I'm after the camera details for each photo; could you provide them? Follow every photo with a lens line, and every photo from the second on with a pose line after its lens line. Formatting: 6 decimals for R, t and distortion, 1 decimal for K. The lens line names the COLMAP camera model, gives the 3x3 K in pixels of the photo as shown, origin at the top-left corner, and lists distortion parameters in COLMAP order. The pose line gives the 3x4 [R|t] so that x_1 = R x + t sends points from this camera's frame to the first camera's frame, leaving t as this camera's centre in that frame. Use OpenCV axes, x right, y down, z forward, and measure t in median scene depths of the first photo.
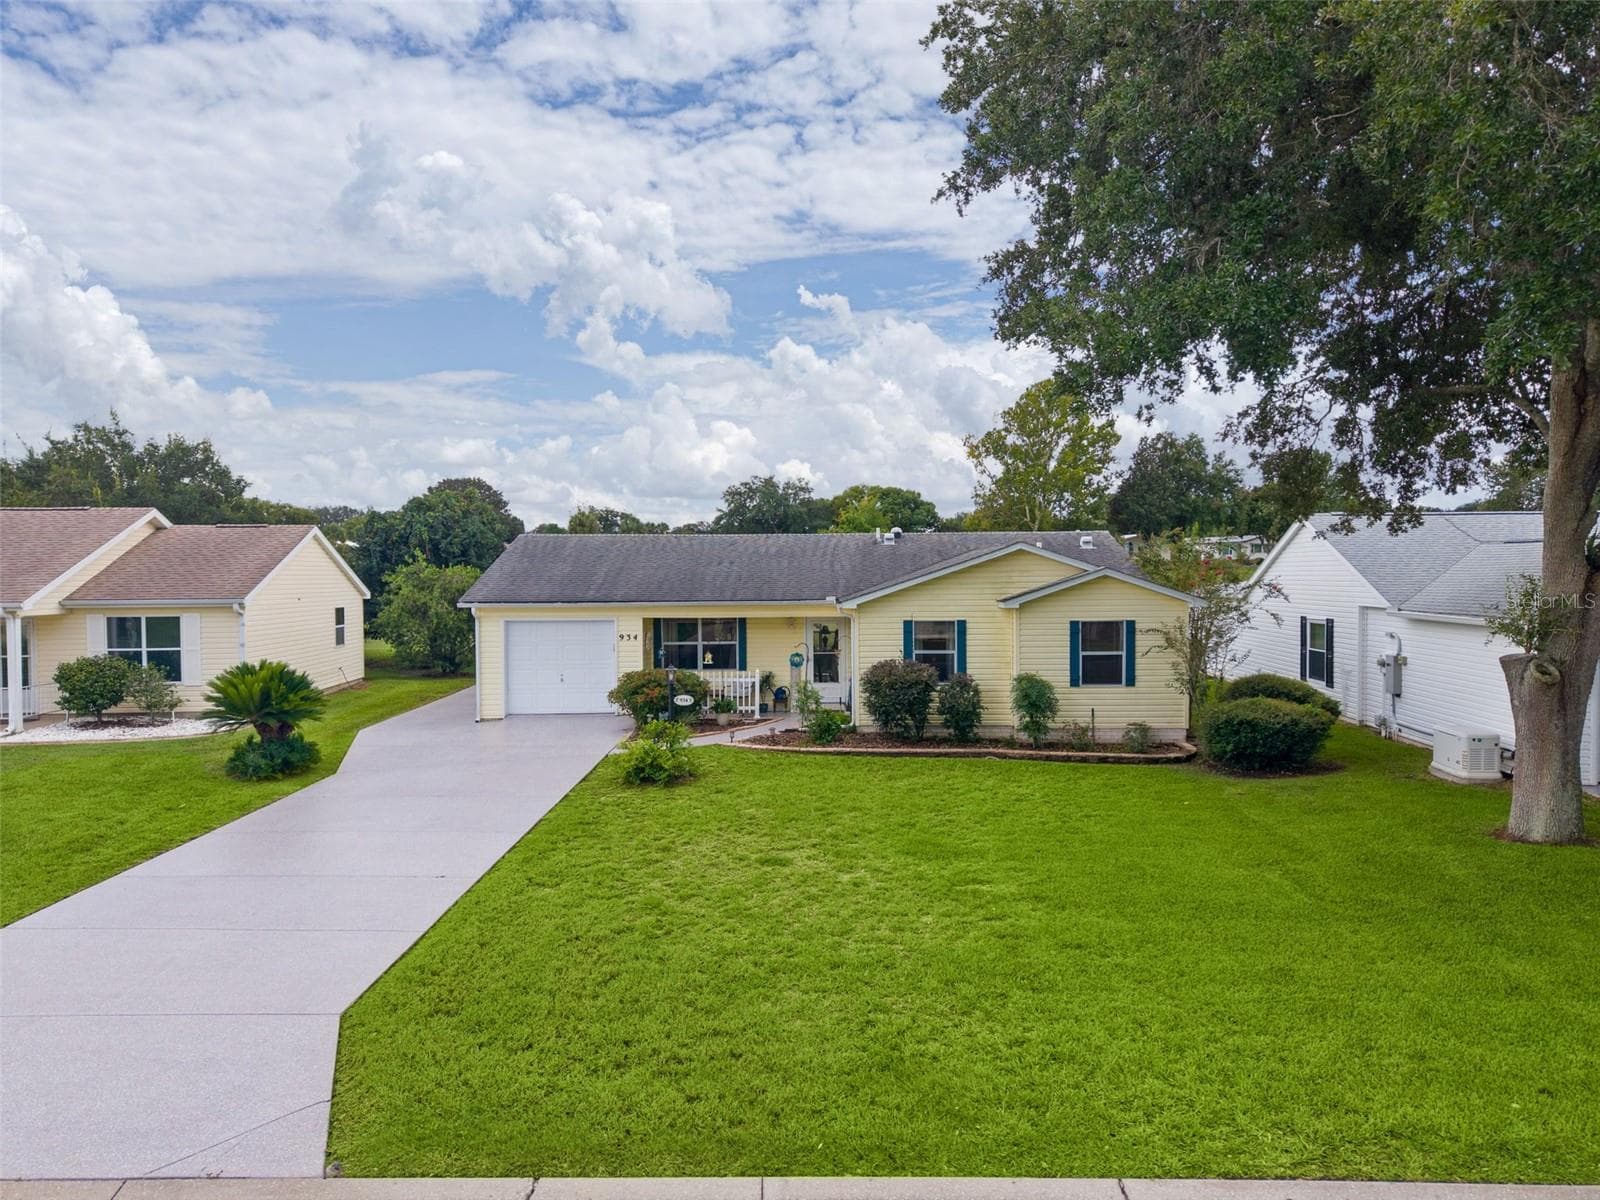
lens RADIAL K [[1074.7, 0, 797.3], [0, 1074.7, 606.9], [0, 0, 1]] dist [0.053687, -0.059967]
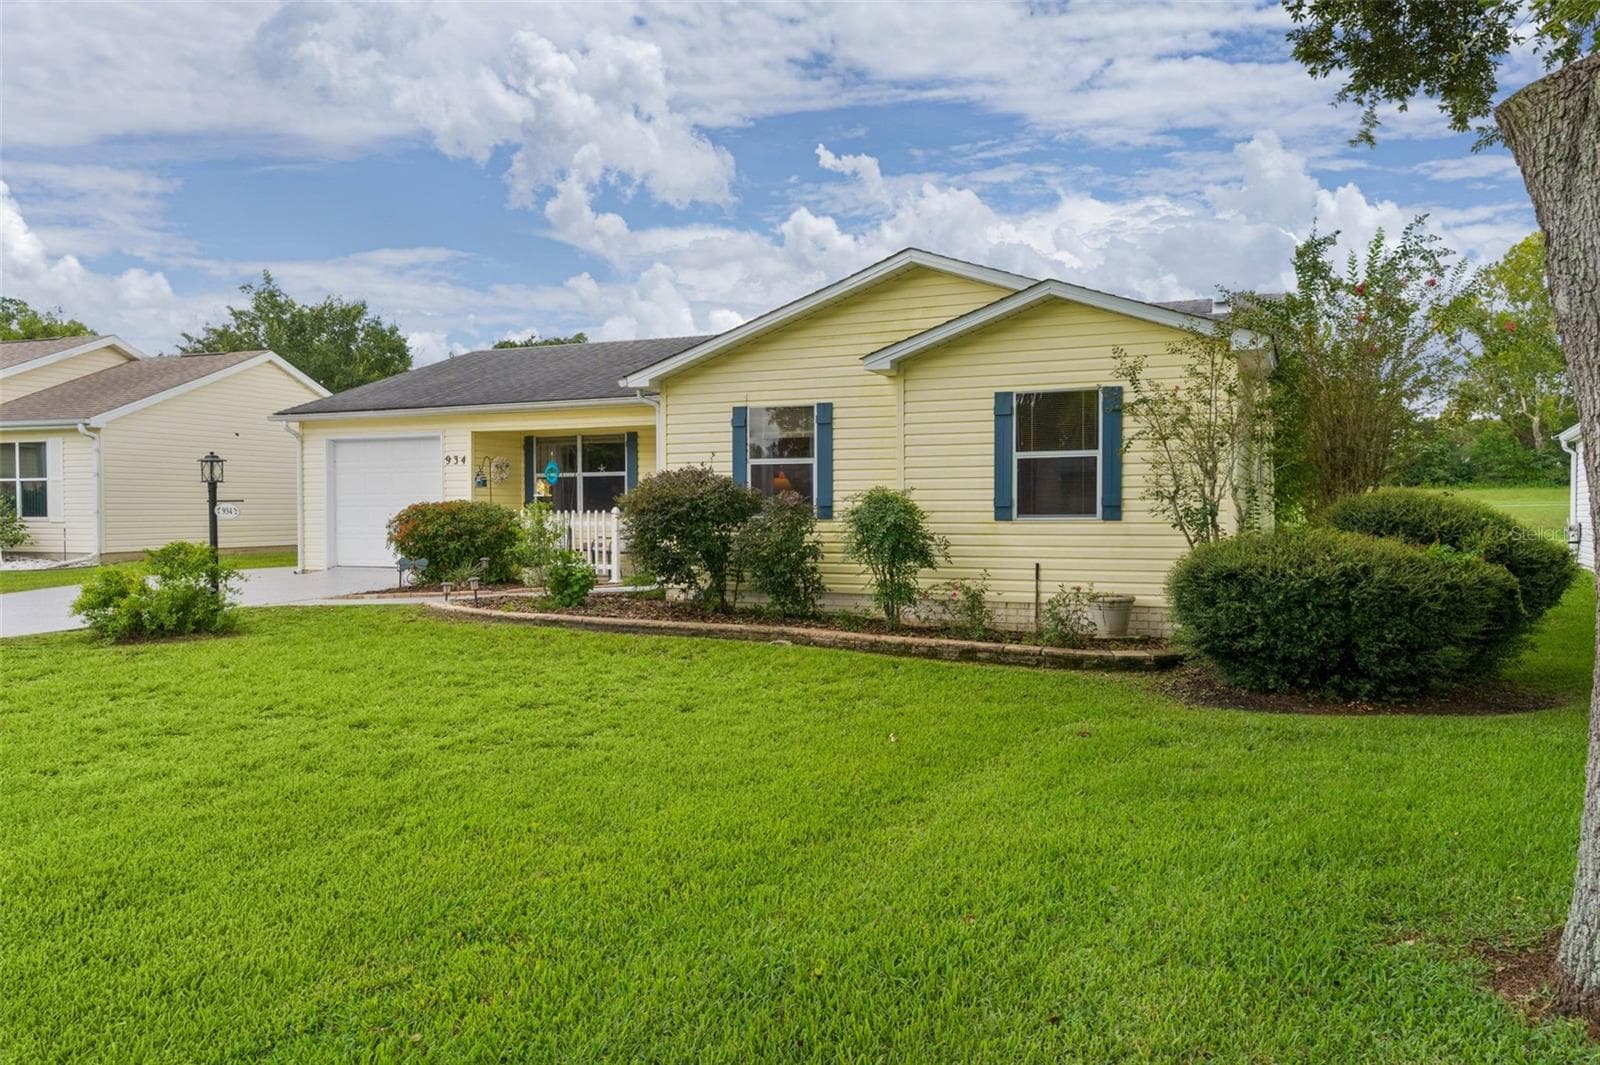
lens RADIAL K [[1123.0, 0, 800.0], [0, 1123.0, 532.5], [0, 0, 1]] dist [0.001956, 0.002714]
pose [[0.918451, 0.014251, -0.395279, 0.382076], [-0.015883, 0.999873, -0.000858, 0.082086], [0.395217, 0.007066, 0.918561, 0.473156]]
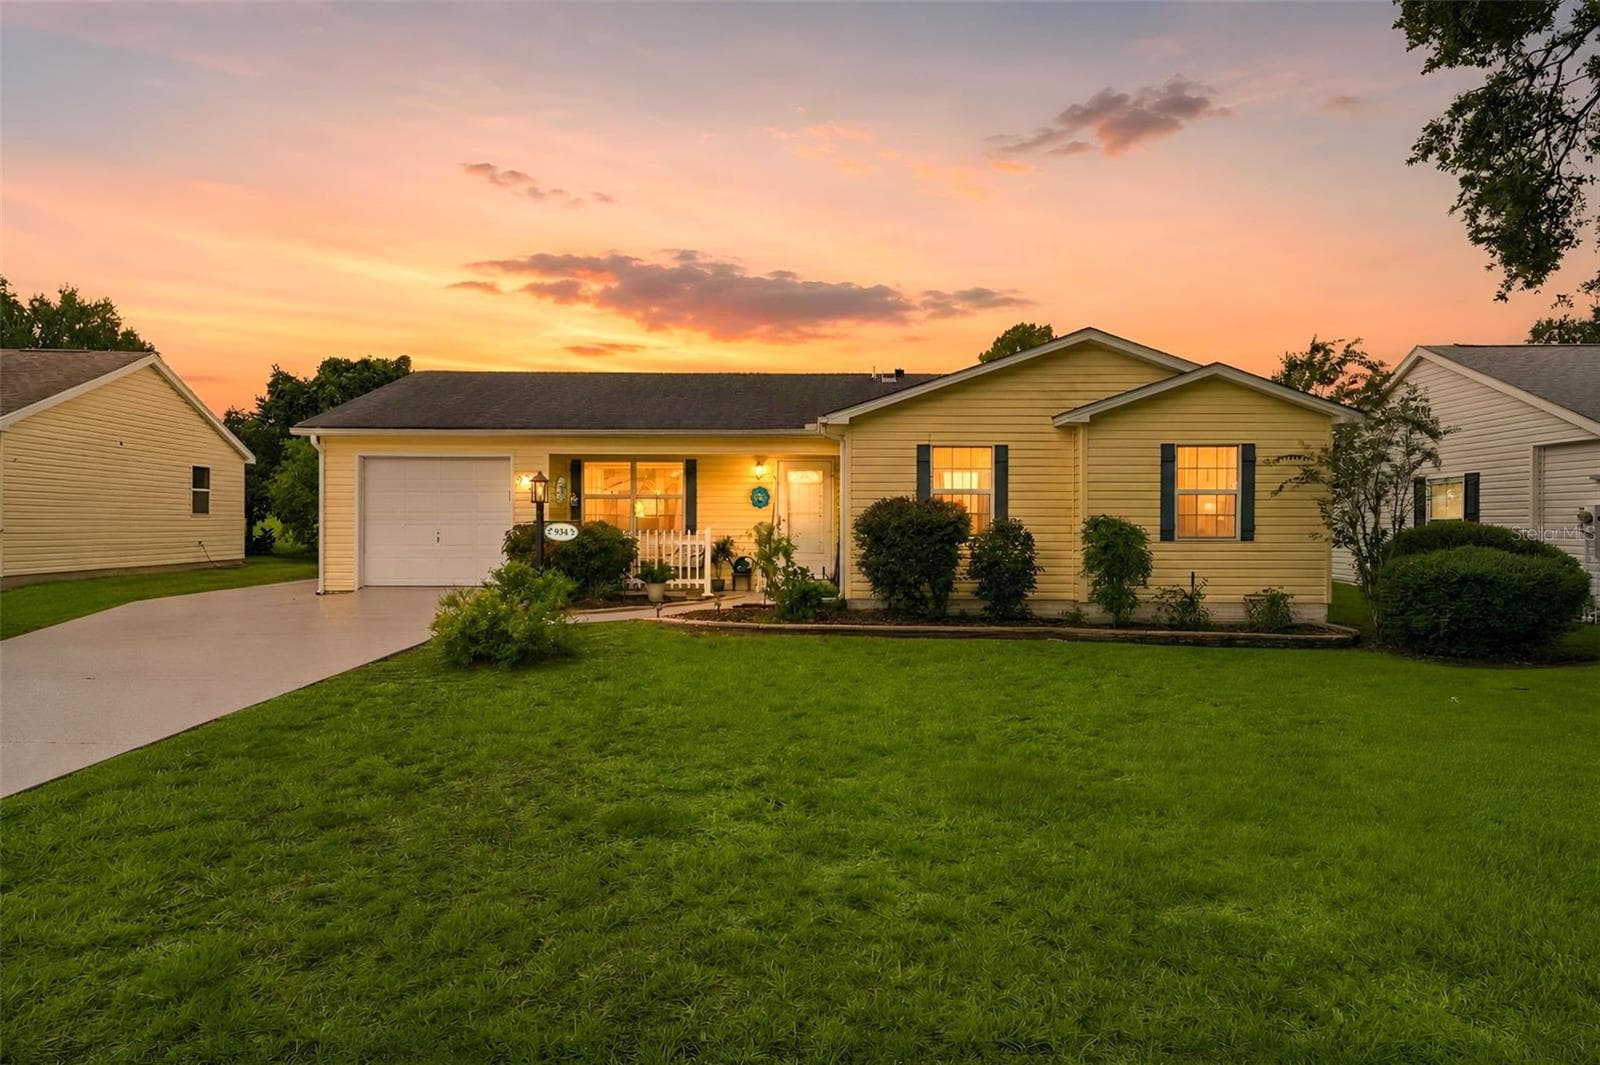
lens RADIAL K [[964.8, 0, 807.5], [0, 964.8, 529.3], [0, 0, 1]] dist [-0.002148, 0.000296]
pose [[0.999725, 0.011653, 0.020371, 0.017562], [-0.011158, 0.999644, -0.024240, 0.084342], [-0.020646, 0.024006, 0.999499, 0.397953]]
